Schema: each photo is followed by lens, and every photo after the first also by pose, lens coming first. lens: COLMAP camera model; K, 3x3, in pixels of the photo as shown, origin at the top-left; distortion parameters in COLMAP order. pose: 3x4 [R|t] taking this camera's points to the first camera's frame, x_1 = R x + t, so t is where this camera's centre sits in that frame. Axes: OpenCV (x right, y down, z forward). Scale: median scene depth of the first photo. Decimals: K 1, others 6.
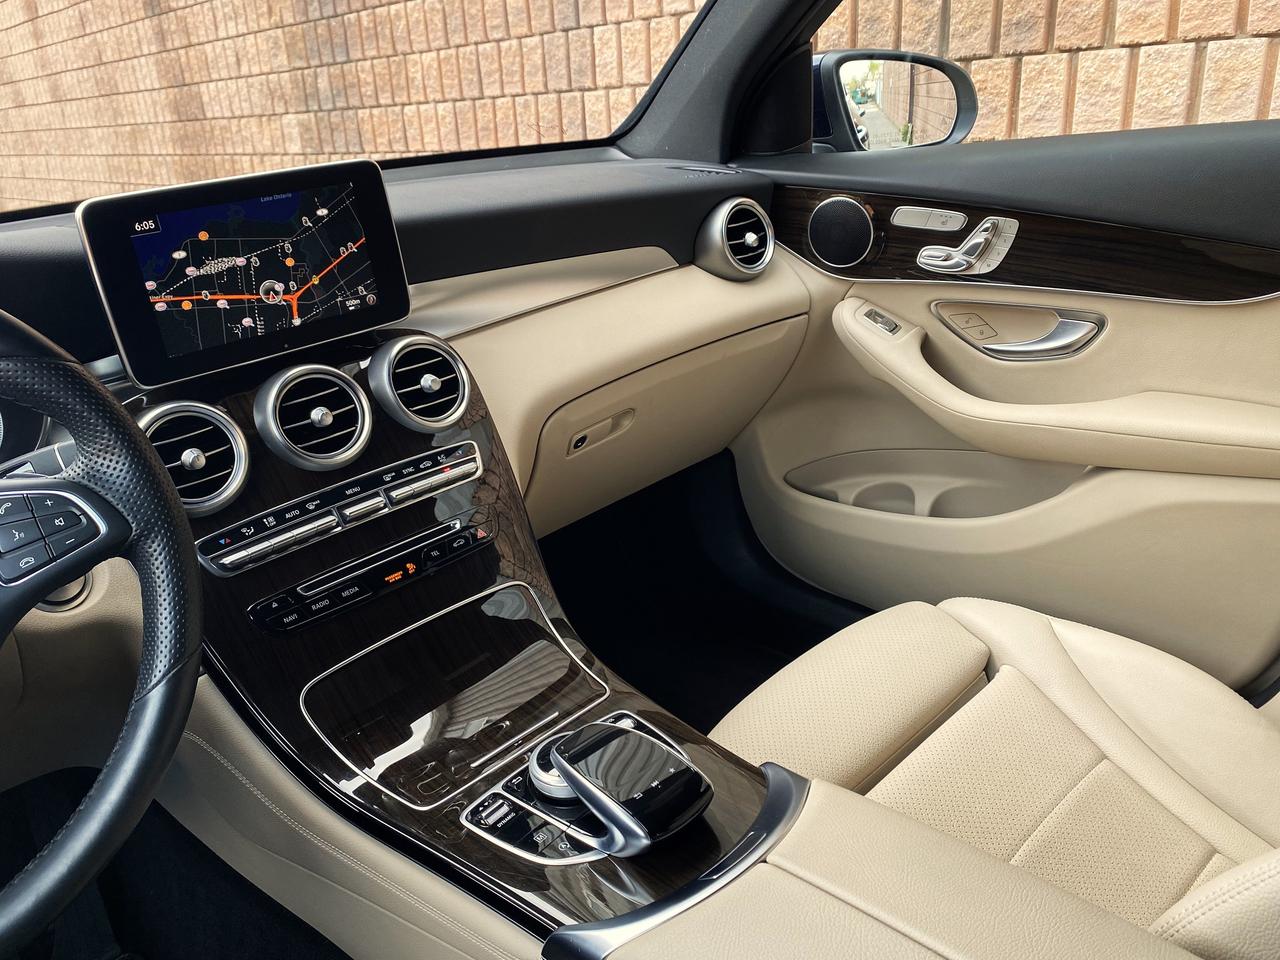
lens RADIAL K [[987.2, 0, 636.6], [0, 987.2, 468.2], [0, 0, 1]] dist [0.032042, -0.033782]
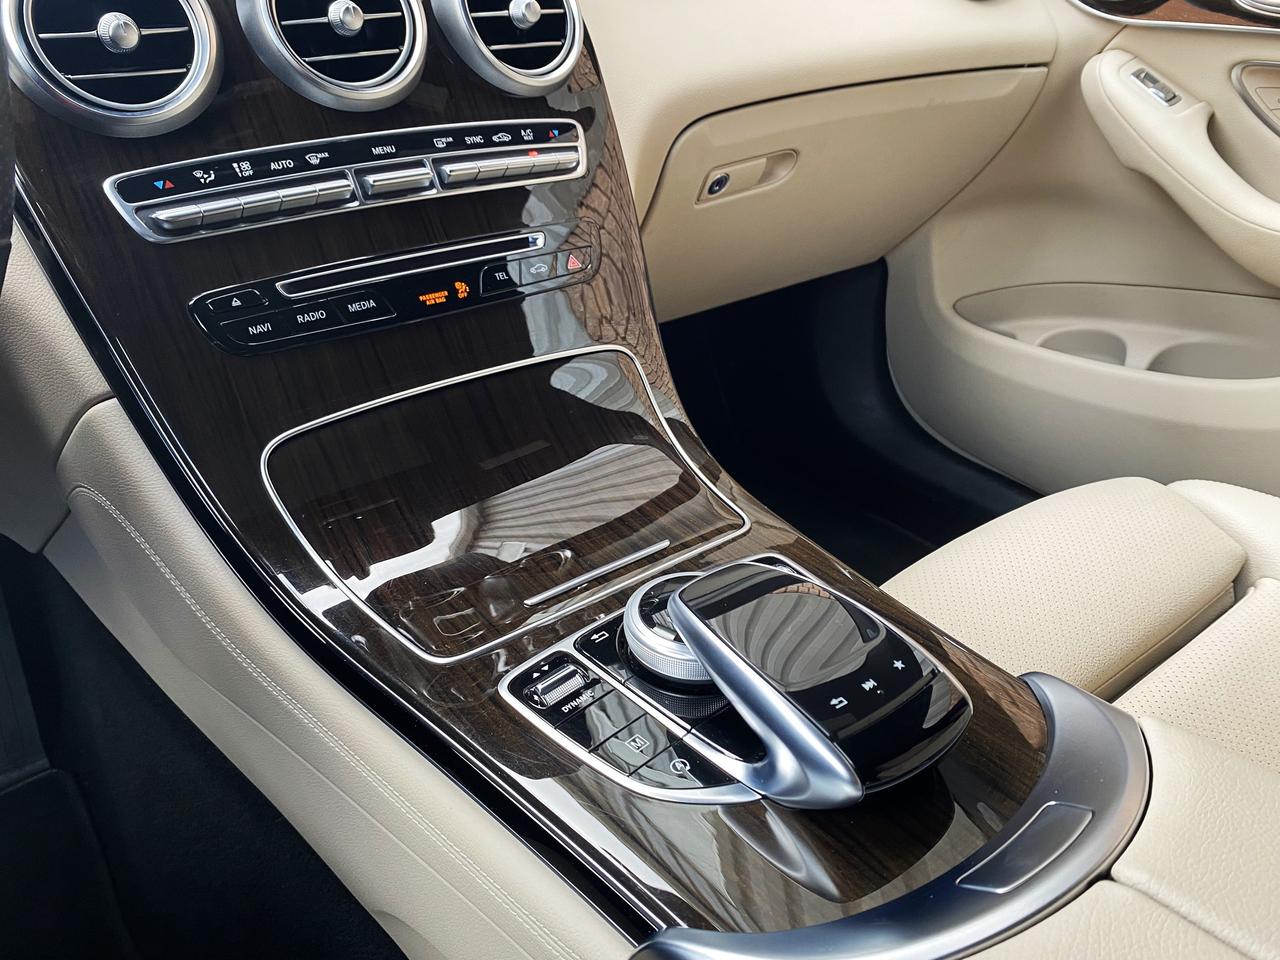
lens RADIAL K [[987.2, 0, 651.4], [0, 987.2, 478.4], [0, 0, 1]] dist [0.032042, -0.033782]
pose [[0.989219, 0.143611, -0.028671, -0.073990], [-0.138217, 0.980270, 0.141307, 0.116856], [0.048398, -0.135820, 0.989551, 0.371348]]
